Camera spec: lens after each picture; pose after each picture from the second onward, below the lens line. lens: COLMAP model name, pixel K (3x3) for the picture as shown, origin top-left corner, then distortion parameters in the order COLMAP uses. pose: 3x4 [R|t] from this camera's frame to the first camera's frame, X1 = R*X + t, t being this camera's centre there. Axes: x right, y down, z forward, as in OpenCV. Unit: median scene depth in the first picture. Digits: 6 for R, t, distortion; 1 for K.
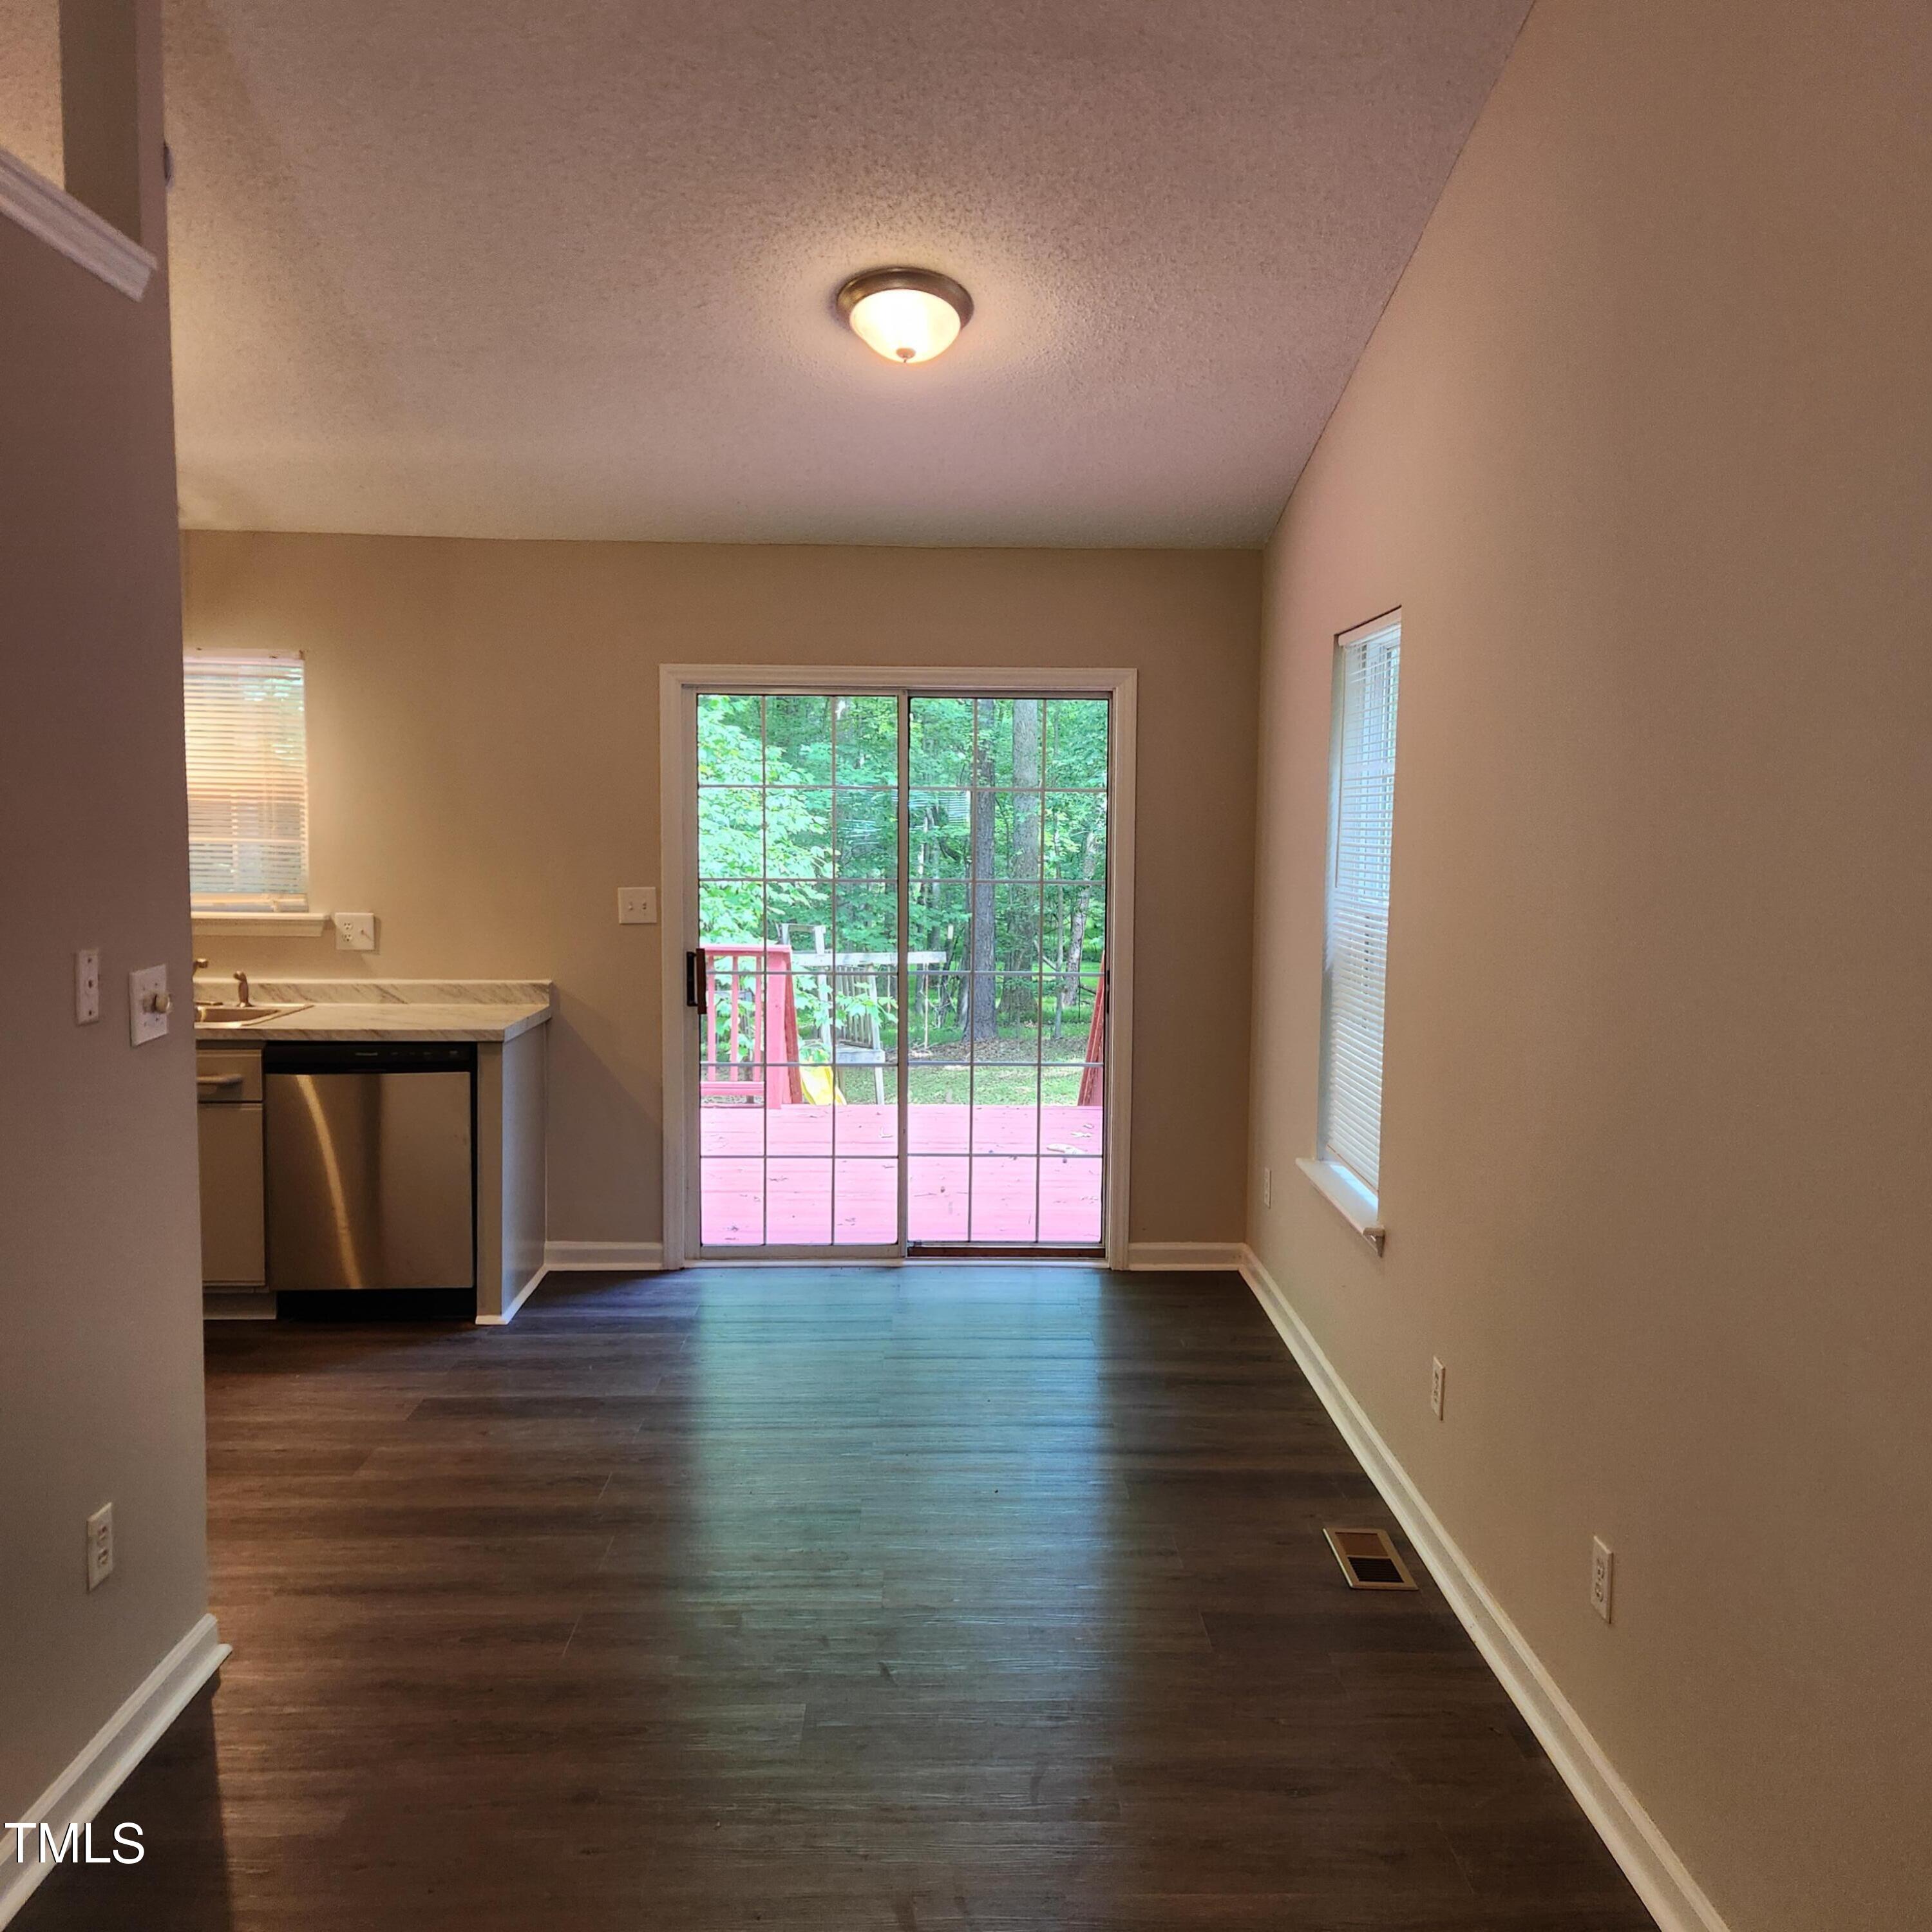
lens RADIAL K [[1716.0, 0, 975.7], [0, 1716.0, 939.7], [0, 0, 1]] dist [0.092328, -0.081374]
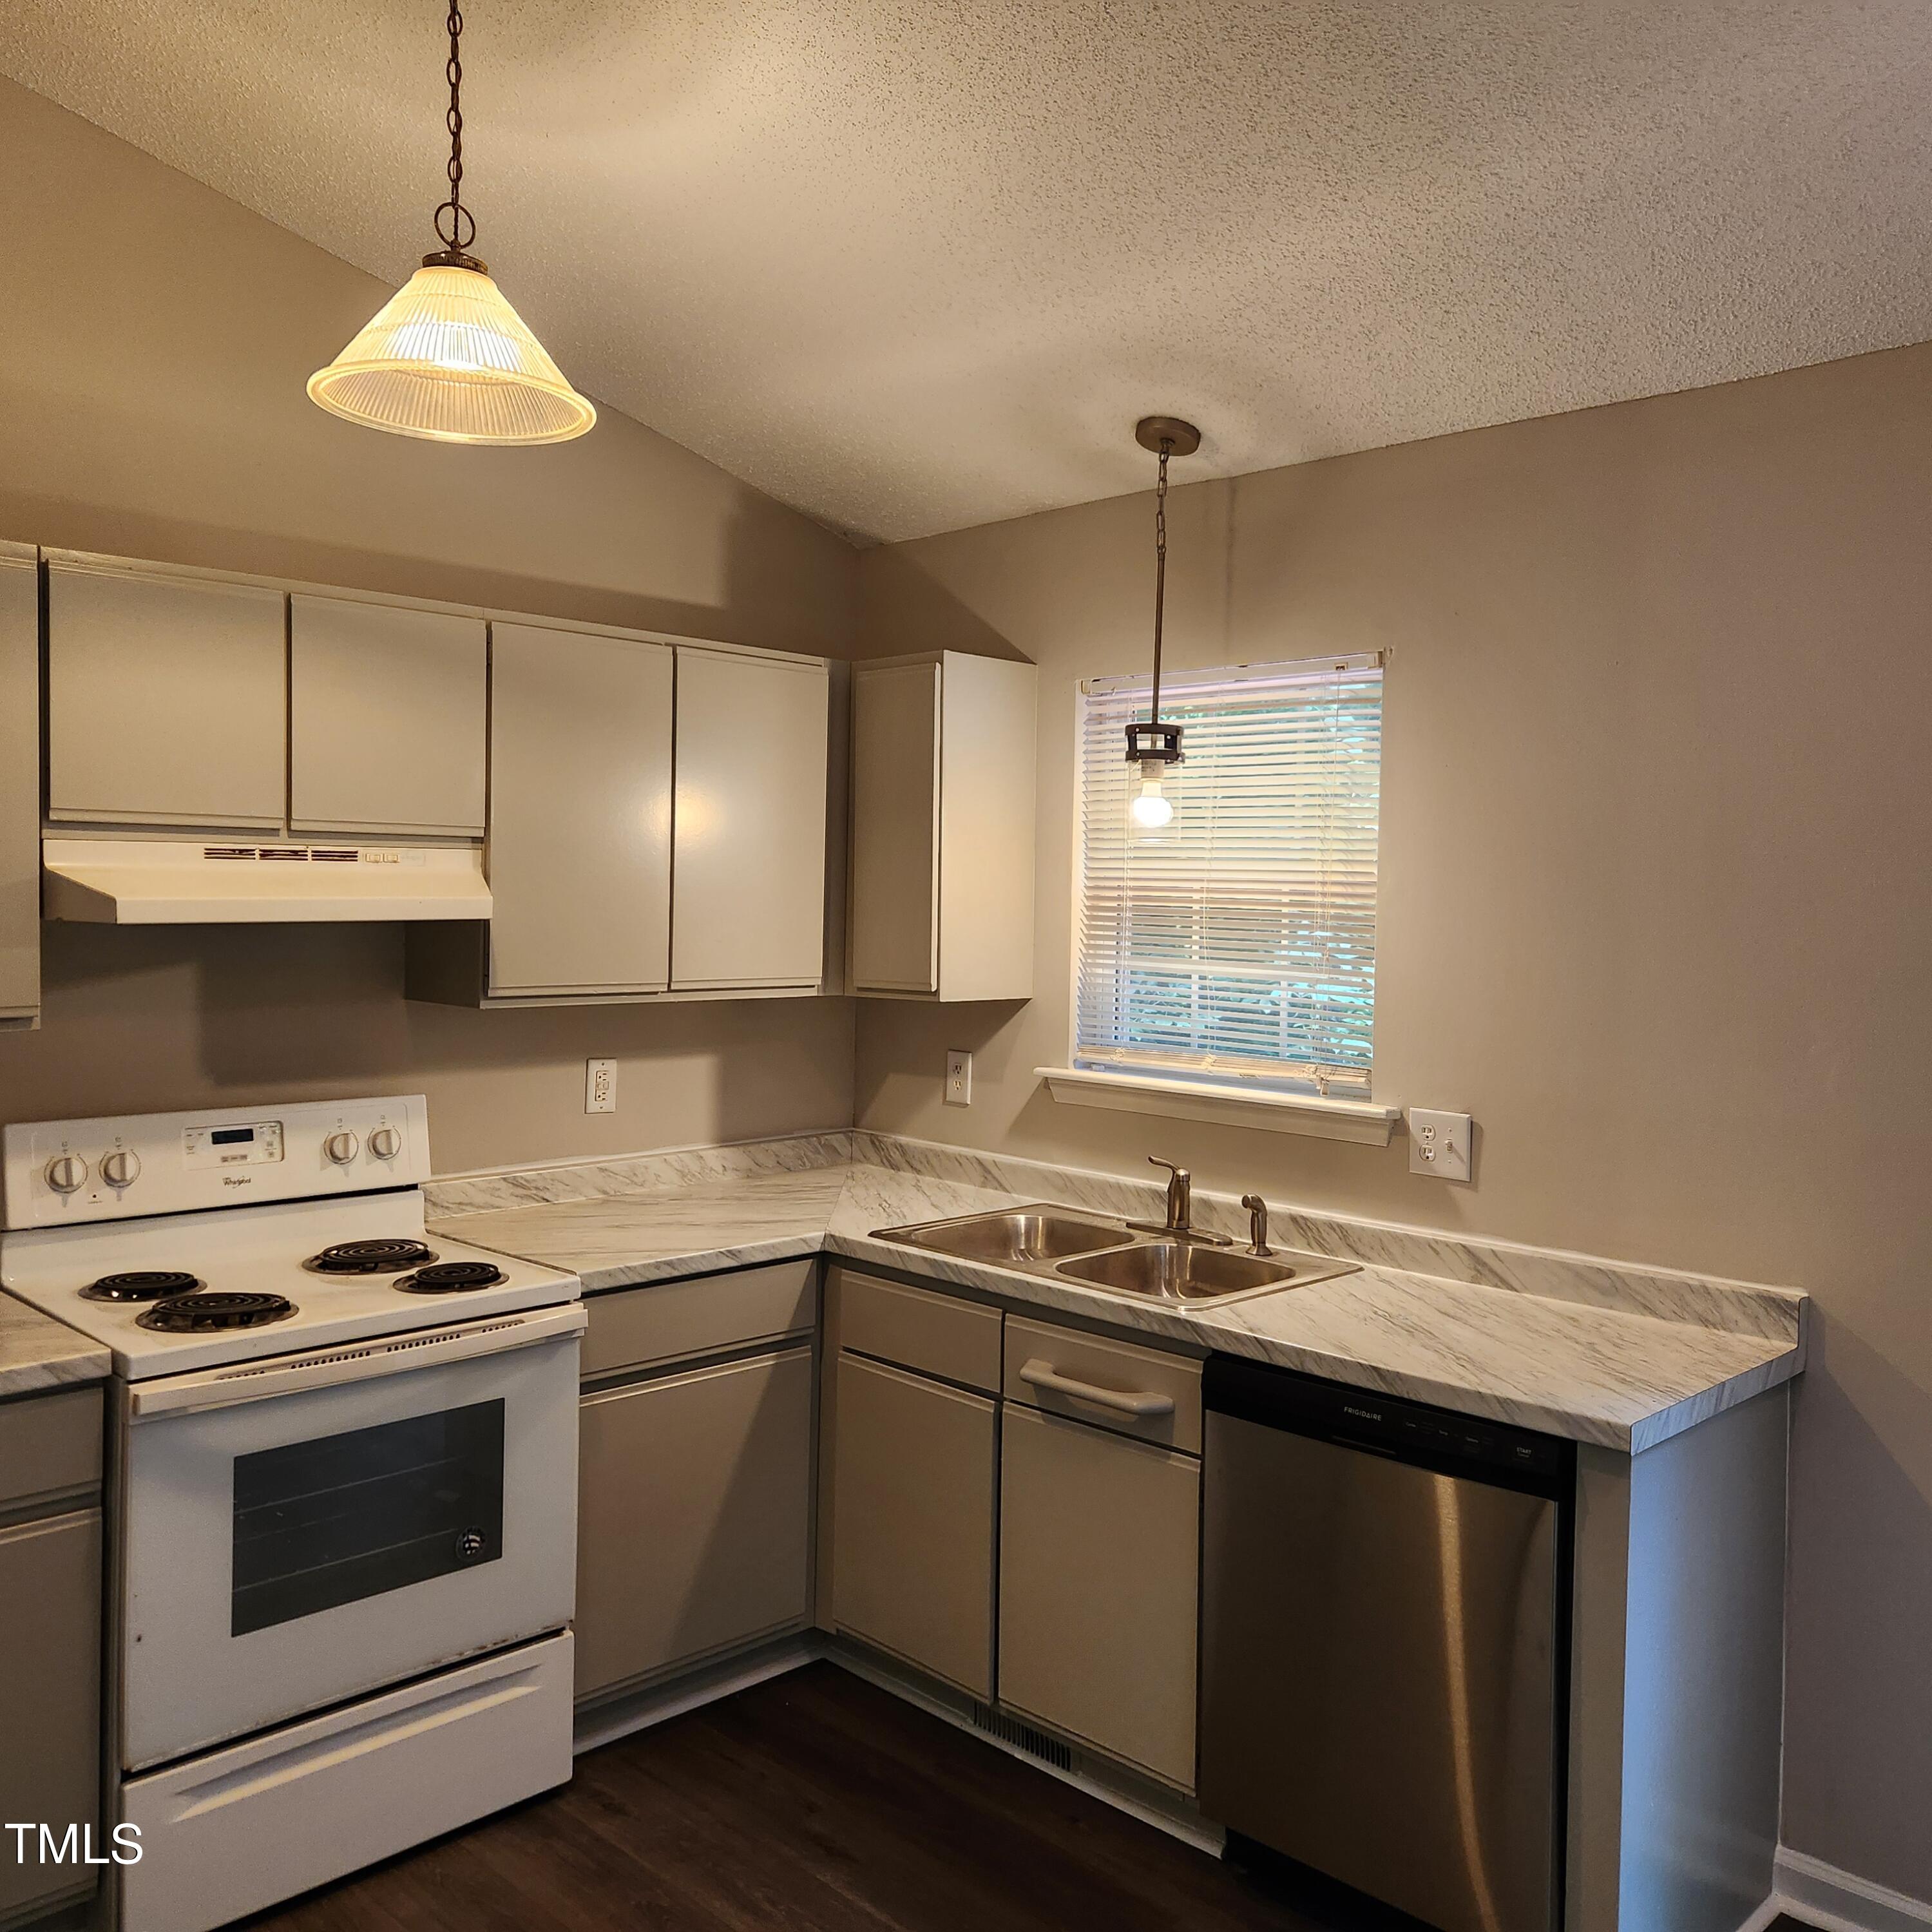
lens RADIAL K [[1716.0, 0, 978.7], [0, 1716.0, 961.1], [0, 0, 1]] dist [0.092328, -0.081374]
pose [[0.699081, 0.029283, -0.714443, -0.066554], [-0.064089, 0.997706, -0.021819, -0.041800], [0.712165, 0.061041, 0.699353, 0.503128]]
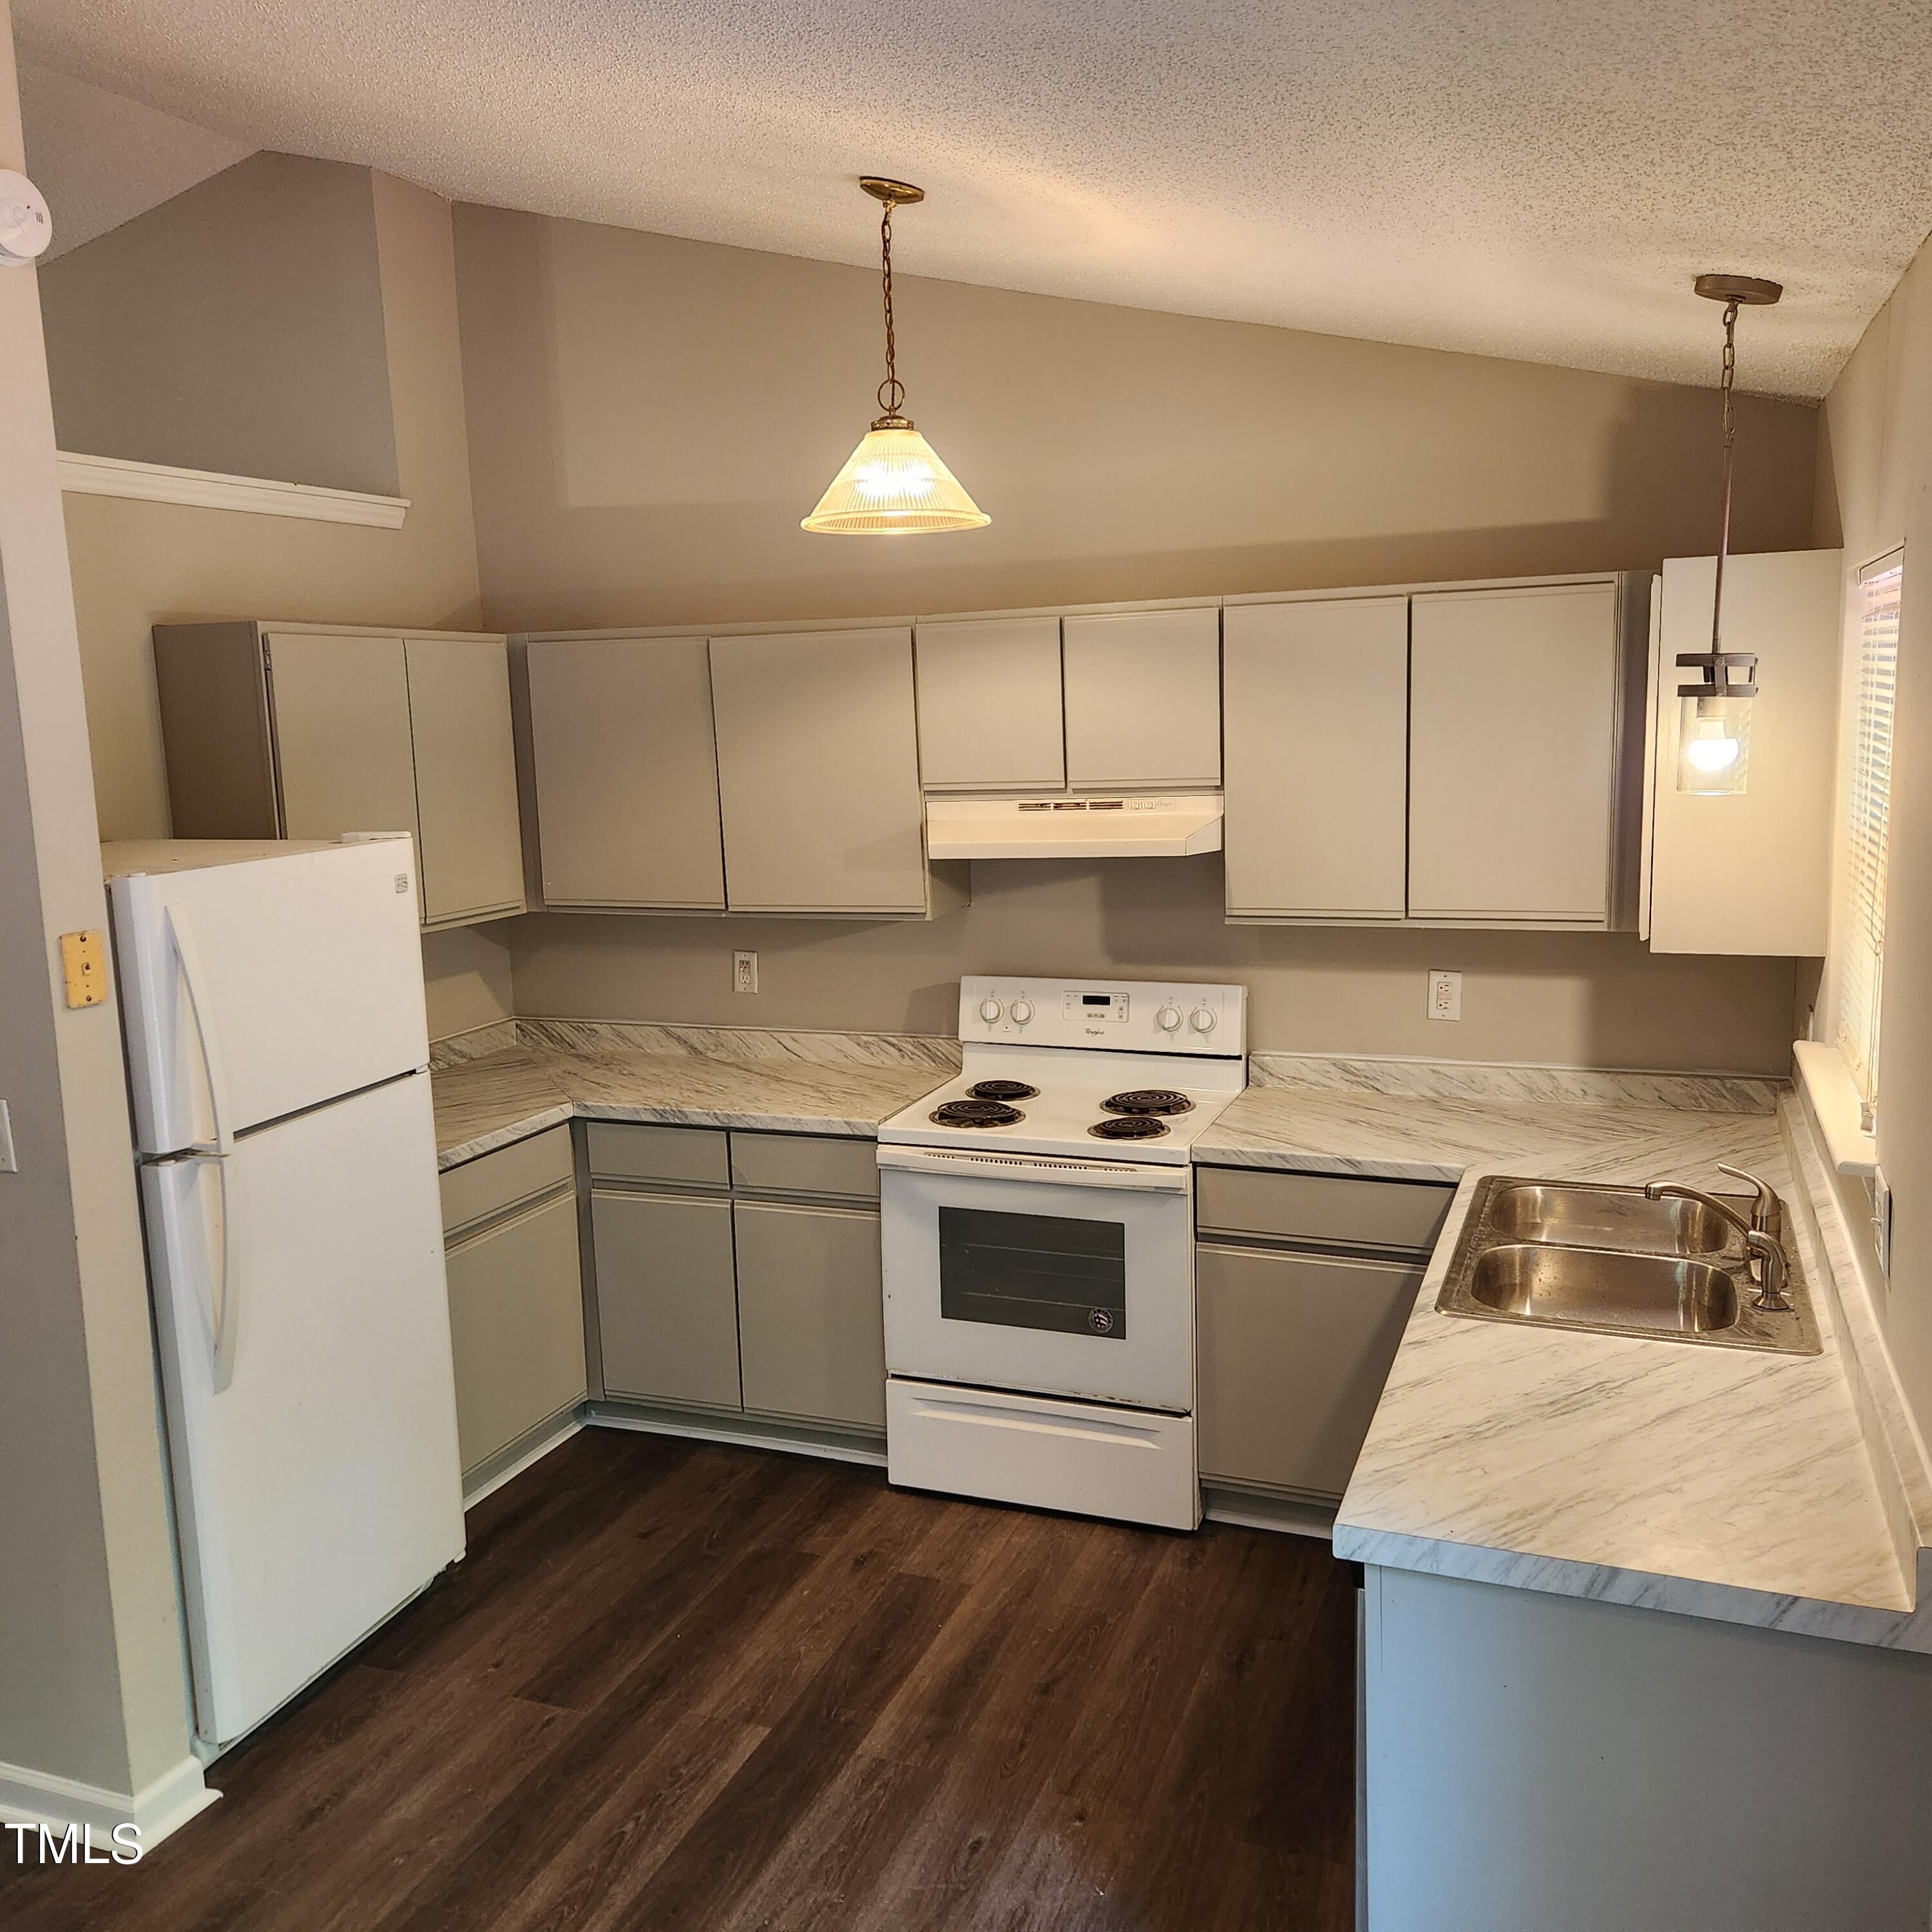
lens RADIAL K [[1716.0, 0, 942.1], [0, 1716.0, 965.3], [0, 0, 1]] dist [0.092328, -0.081374]
pose [[-0.391482, 0.139265, -0.909586, 0.098670], [-0.043302, 0.984598, 0.169387, -0.125304], [0.919166, 0.105699, -0.379422, 0.946713]]
